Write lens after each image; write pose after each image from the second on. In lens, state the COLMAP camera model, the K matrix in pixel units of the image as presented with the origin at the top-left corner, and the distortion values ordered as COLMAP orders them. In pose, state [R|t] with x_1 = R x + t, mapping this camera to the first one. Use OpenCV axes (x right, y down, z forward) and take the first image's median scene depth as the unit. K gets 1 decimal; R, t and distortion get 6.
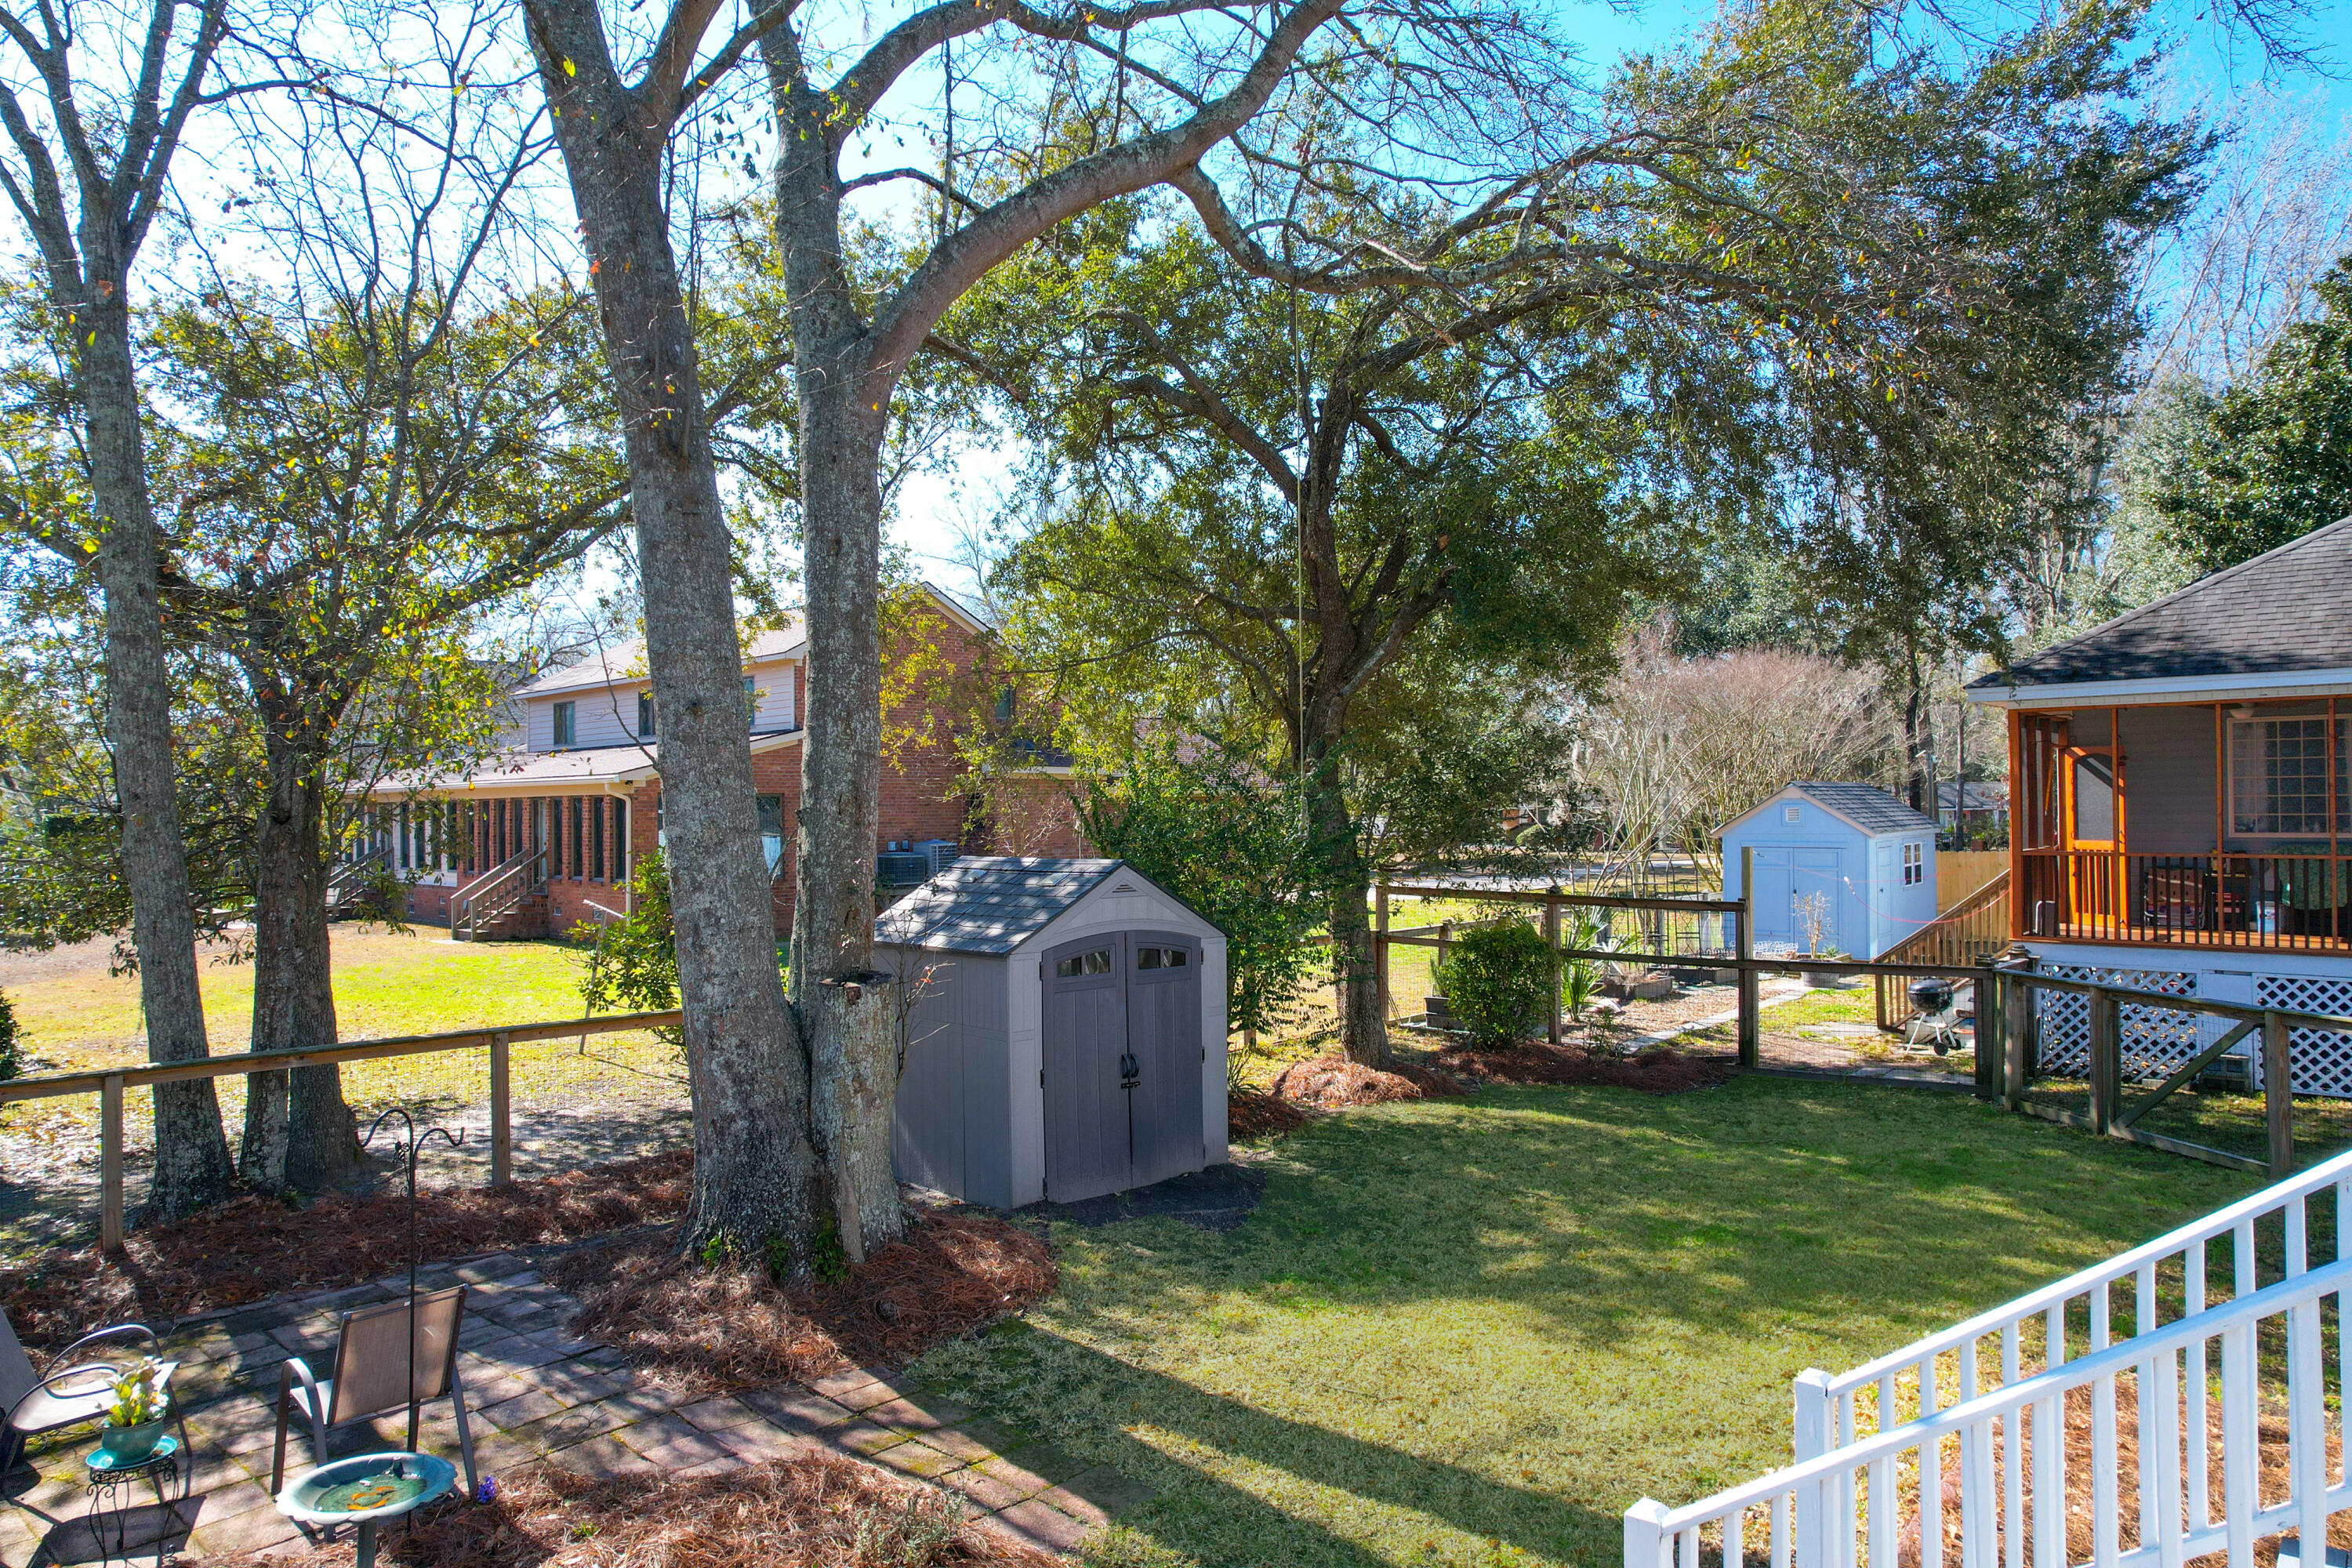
lens RADIAL K [[1503.4, 0, 1172.4], [0, 1503.4, 782.8], [0, 0, 1]] dist [-0.078526, 0.068618]
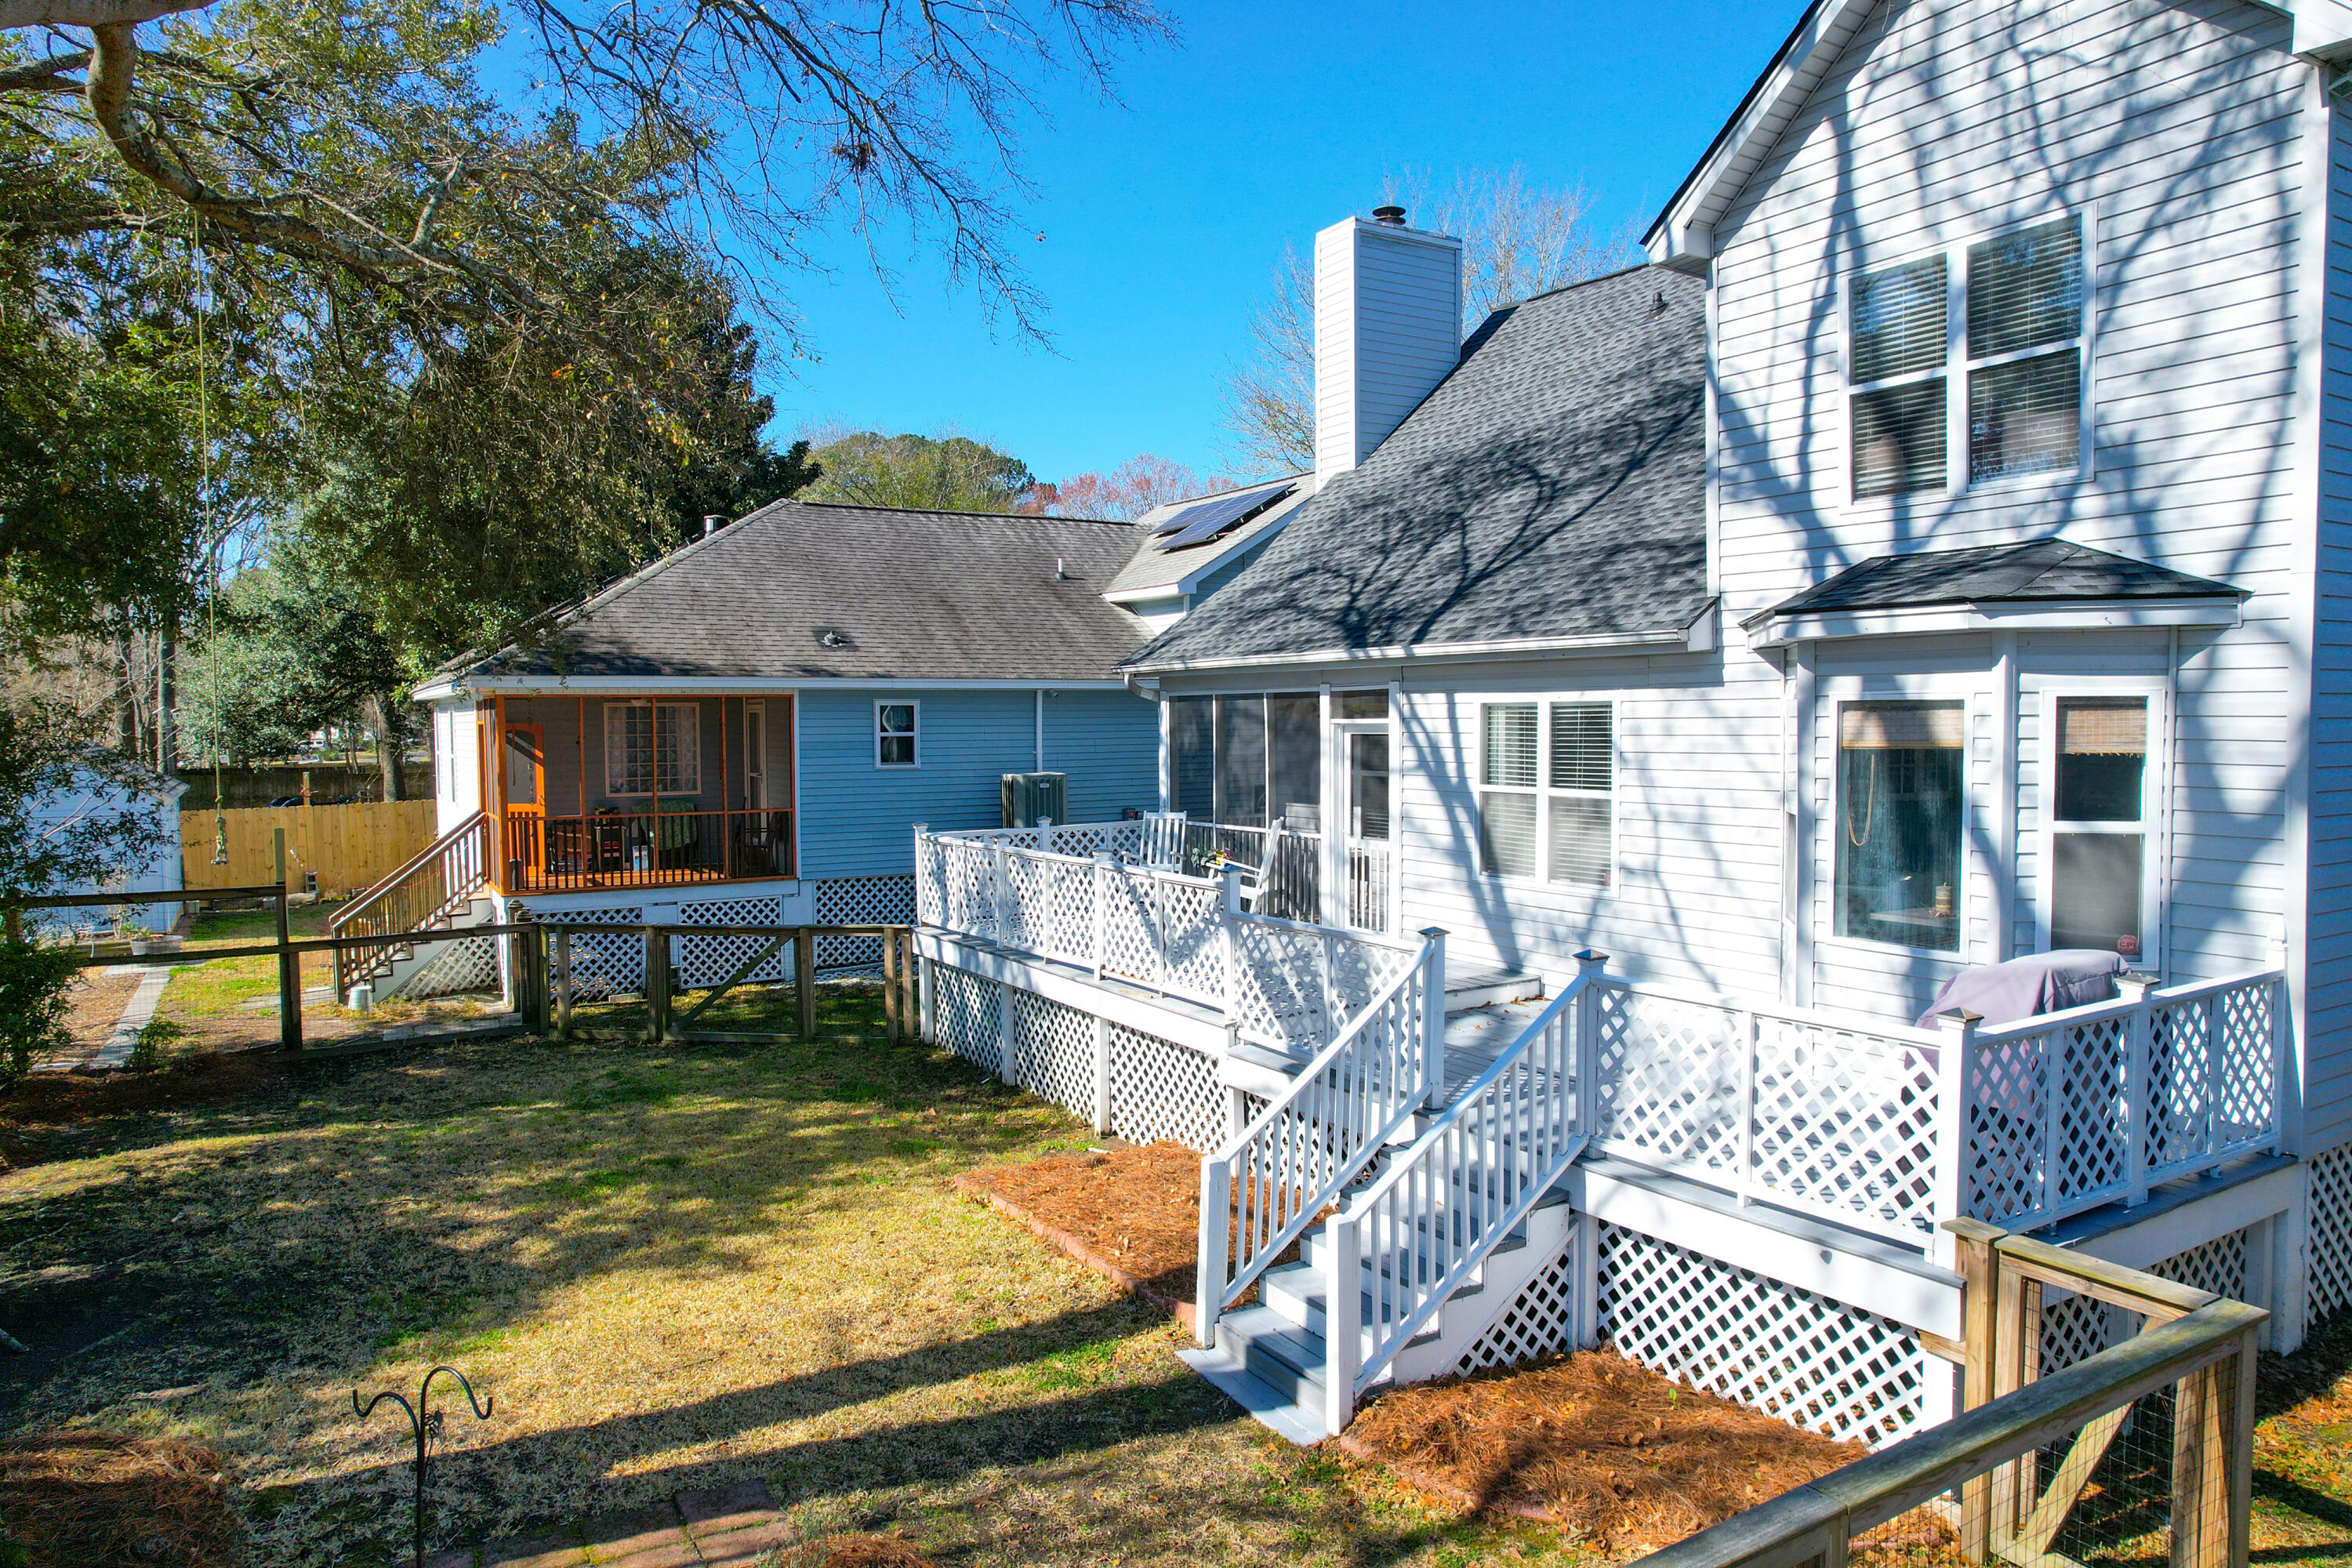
lens RADIAL K [[1503.4, 0, 1172.4], [0, 1503.4, 782.5], [0, 0, 1]] dist [-0.078526, 0.068618]
pose [[0.317045, -0.036125, 0.947722, -0.619654], [-0.009983, 0.999092, 0.041423, -0.060834], [-0.948358, -0.022594, 0.316397, 0.240836]]
